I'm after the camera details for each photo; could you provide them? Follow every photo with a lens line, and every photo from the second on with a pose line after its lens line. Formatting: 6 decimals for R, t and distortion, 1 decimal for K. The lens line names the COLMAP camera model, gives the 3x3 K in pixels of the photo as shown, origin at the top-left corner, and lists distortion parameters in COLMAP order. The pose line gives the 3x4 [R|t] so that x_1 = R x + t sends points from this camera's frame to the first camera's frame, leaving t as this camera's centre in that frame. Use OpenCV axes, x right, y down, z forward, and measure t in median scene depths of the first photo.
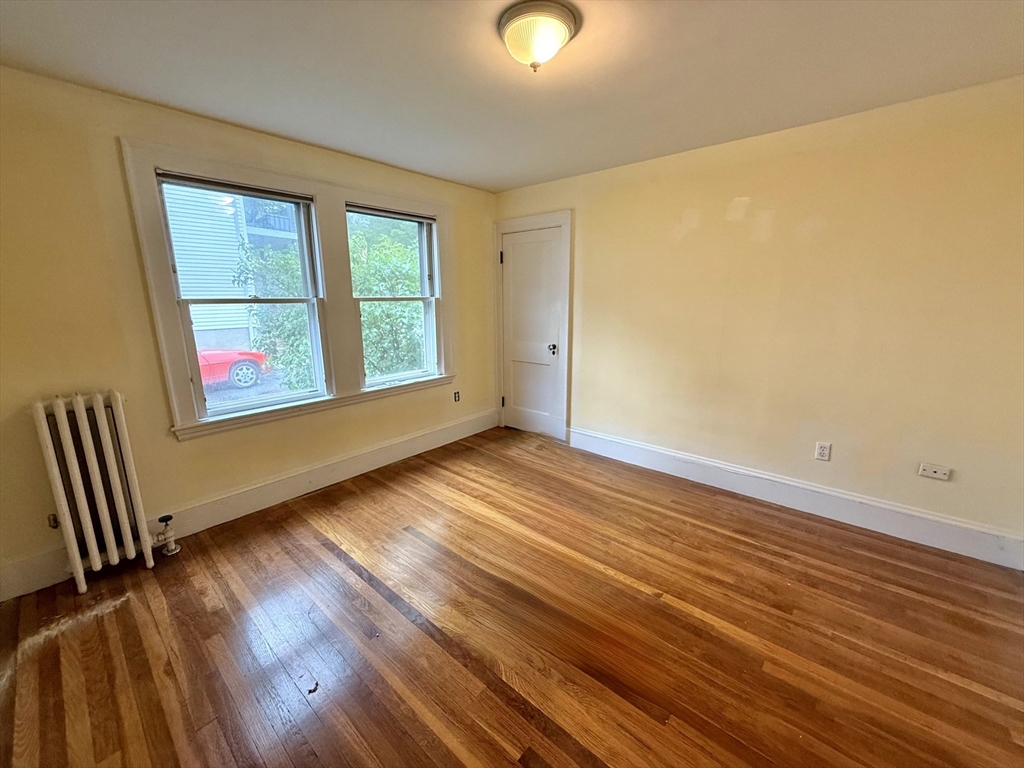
lens RADIAL K [[409.1, 0, 512.0], [0, 409.1, 384.0], [0, 0, 1]] dist [-0.000482, 0.000081]
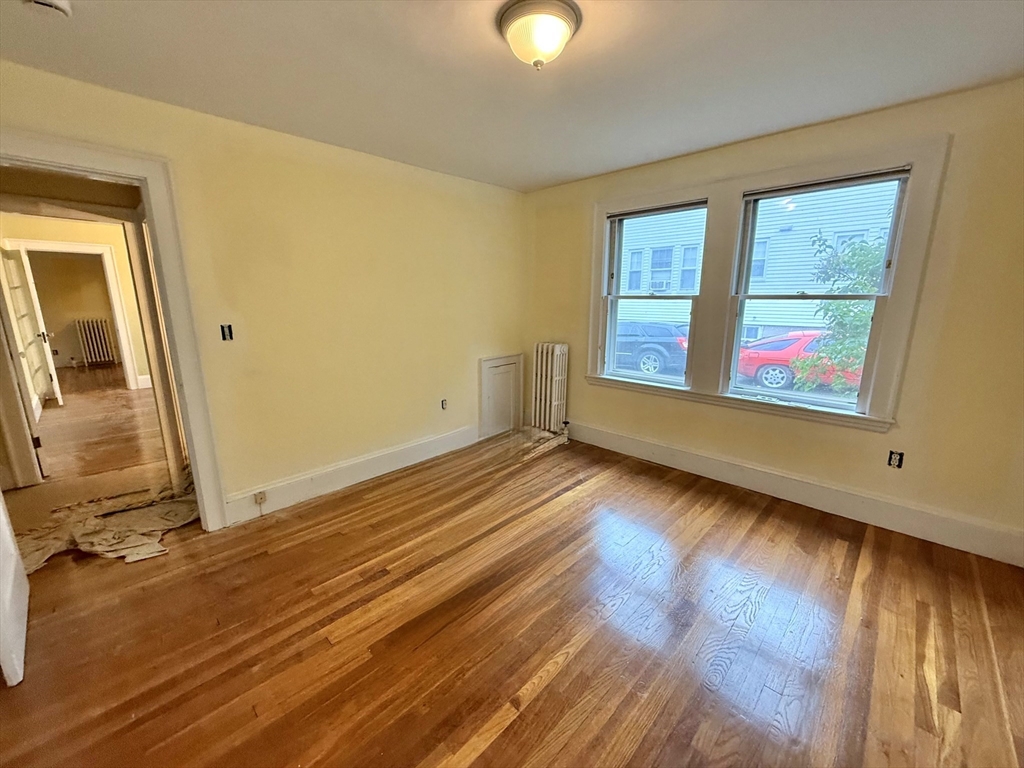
lens RADIAL K [[409.1, 0, 512.0], [0, 409.1, 384.0], [0, 0, 1]] dist [-0.000482, 0.000081]
pose [[-0.057589, 0.213077, -0.975337, 0.620230], [-0.207907, 0.952979, 0.220469, -0.121366], [0.976452, 0.215476, -0.010581, 0.574320]]
